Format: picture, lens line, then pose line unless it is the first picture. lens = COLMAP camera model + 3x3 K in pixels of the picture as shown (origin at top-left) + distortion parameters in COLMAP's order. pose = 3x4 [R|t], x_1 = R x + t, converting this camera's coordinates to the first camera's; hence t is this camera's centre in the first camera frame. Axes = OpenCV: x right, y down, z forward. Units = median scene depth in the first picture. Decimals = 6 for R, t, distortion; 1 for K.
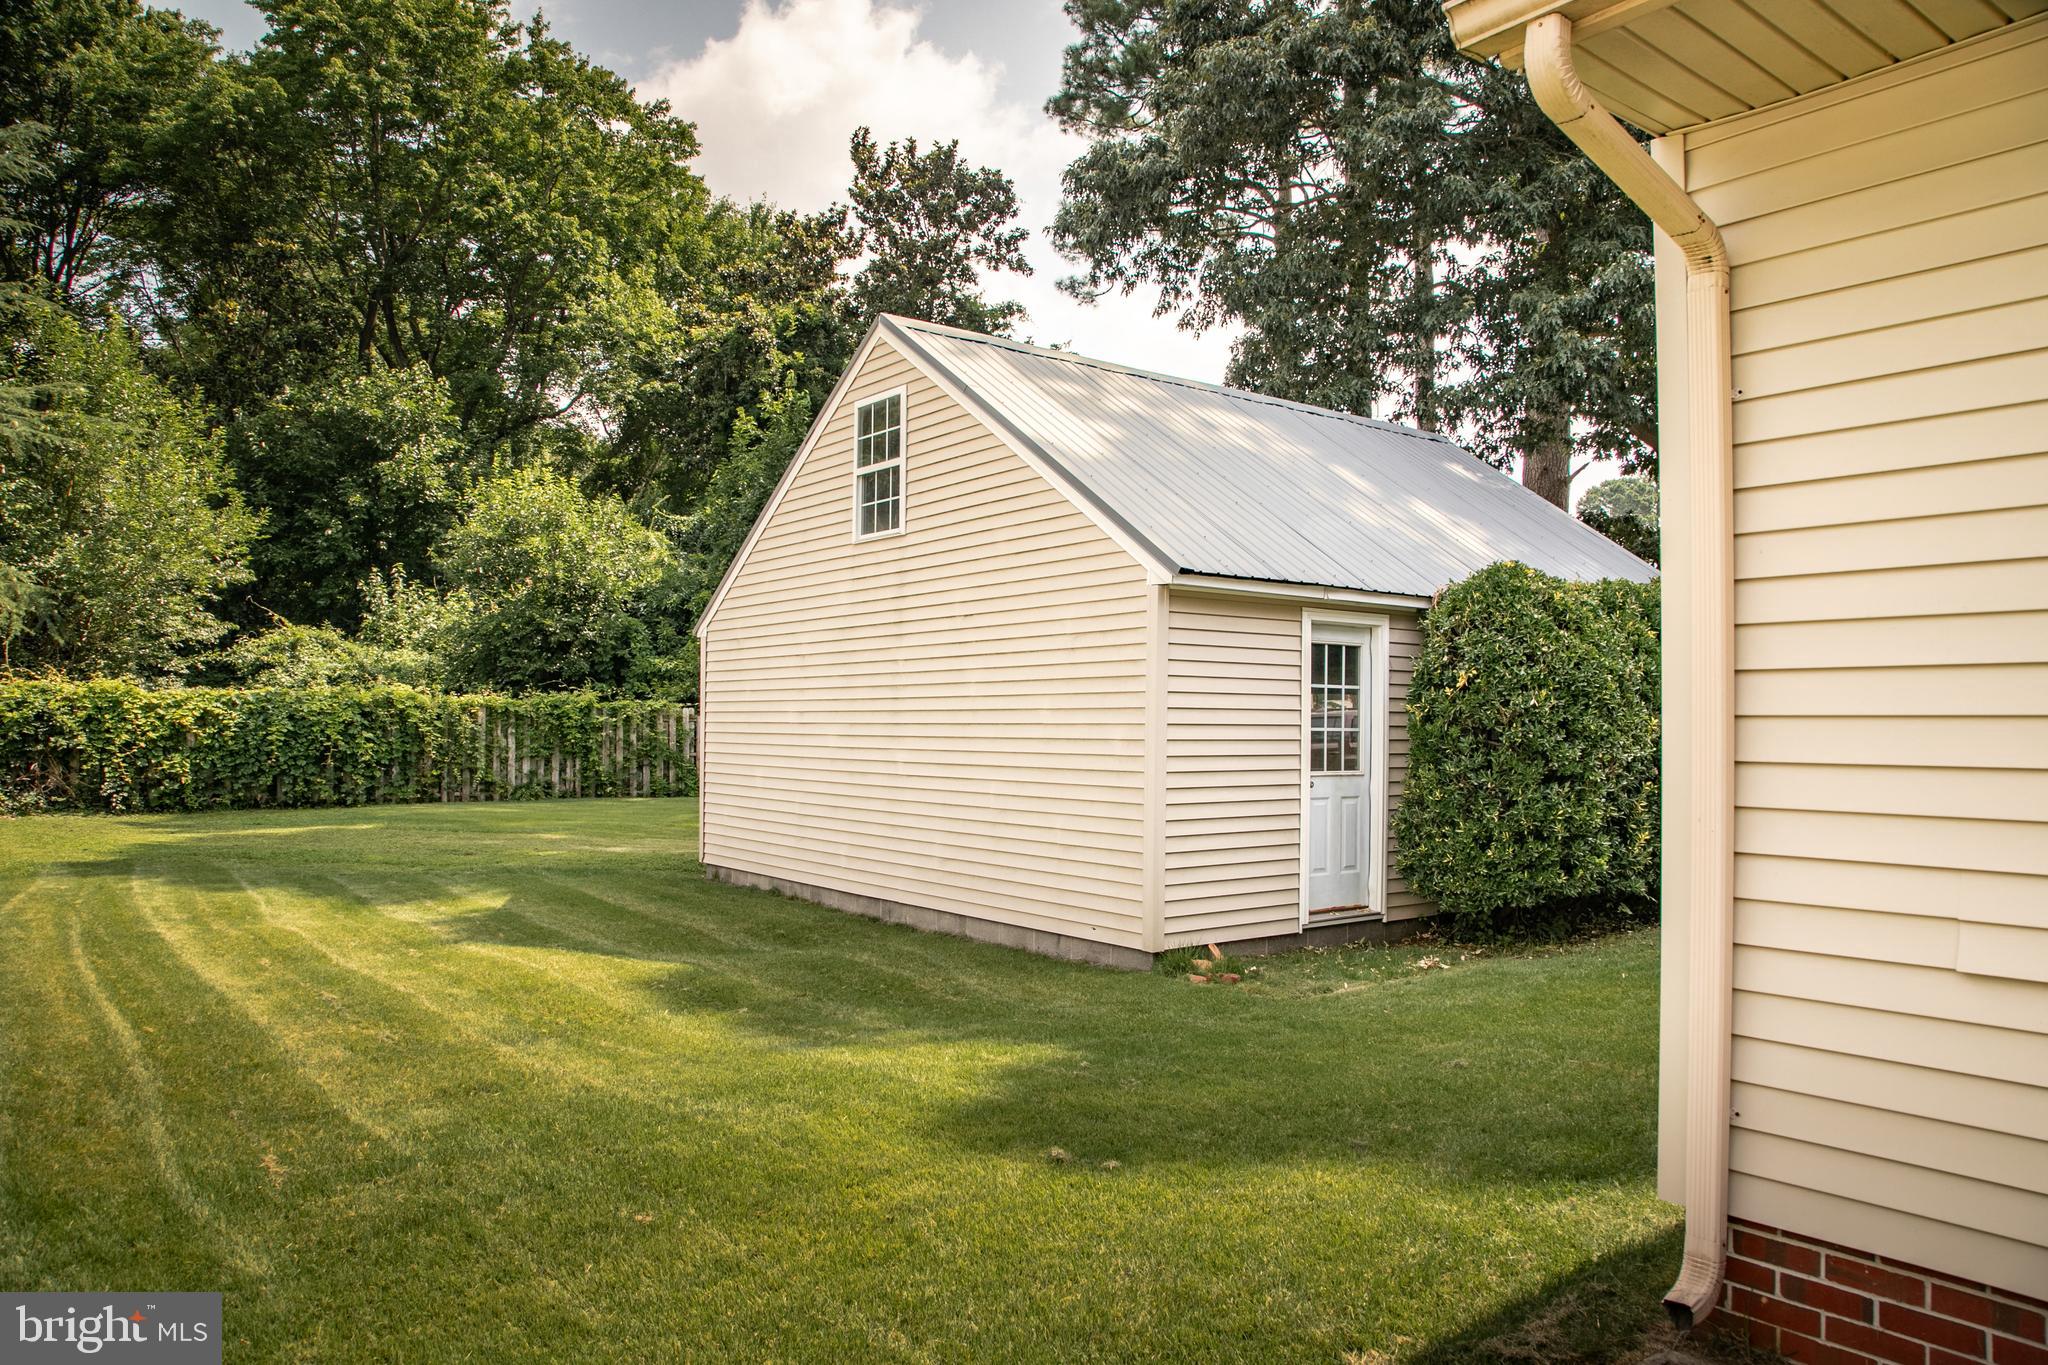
lens RADIAL K [[1382.1, 0, 1024.0], [0, 1382.1, 682.5], [0, 0, 1]] dist [0.000505, 0.000150]
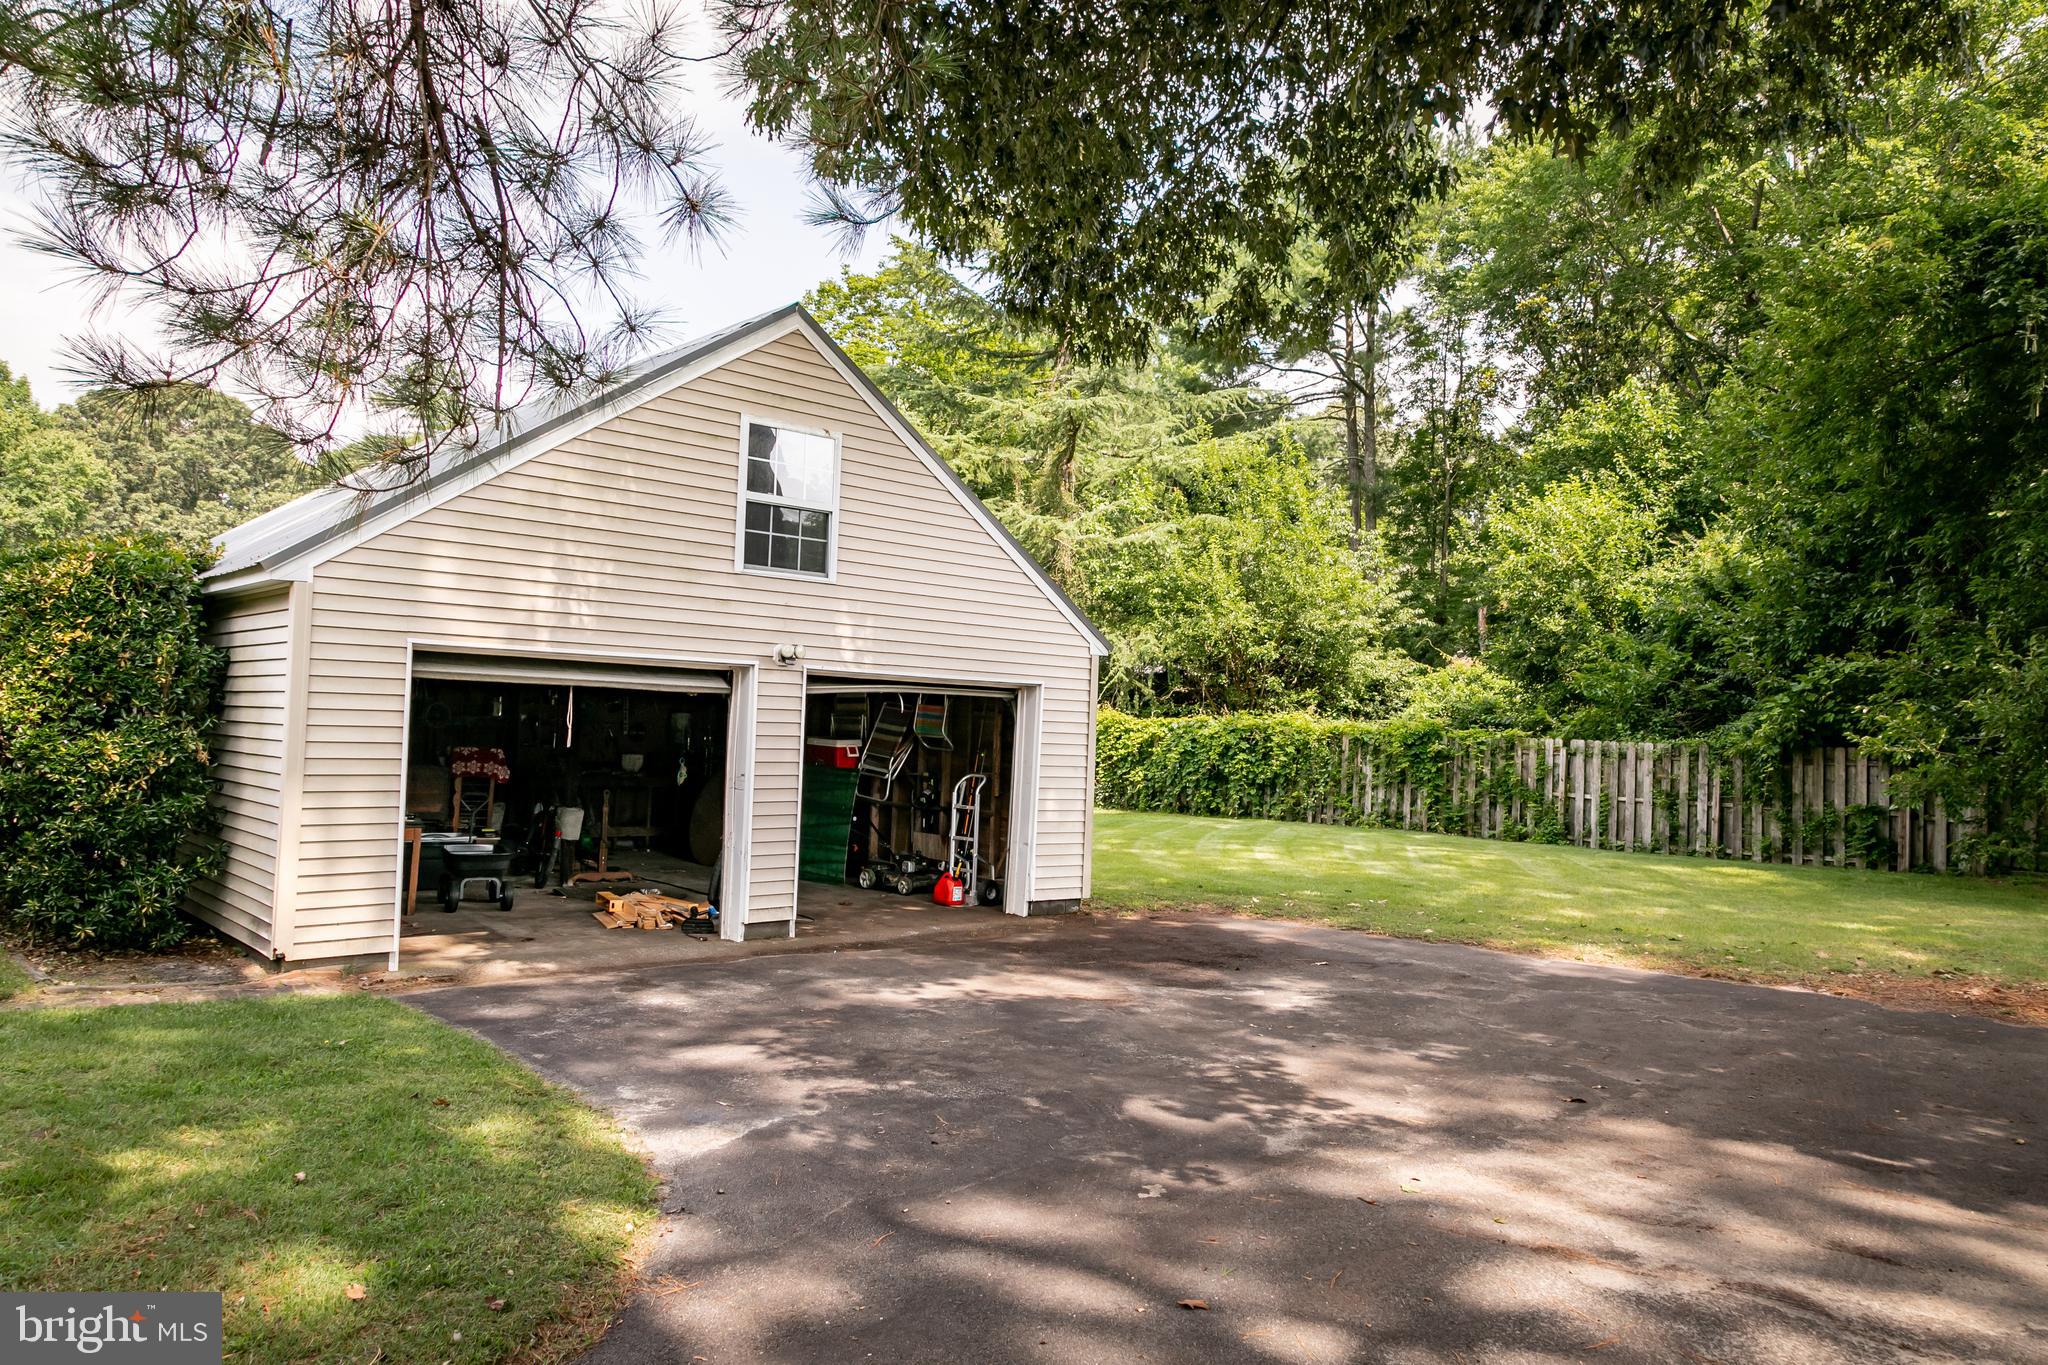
lens RADIAL K [[1382.1, 0, 1024.0], [0, 1382.1, 682.5], [0, 0, 1]] dist [0.000505, 0.000150]
pose [[0.067575, -0.042185, -0.996822, 0.600971], [-0.002037, 0.999098, -0.042420, 0.022673], [0.997712, 0.004897, 0.067428, 0.670736]]
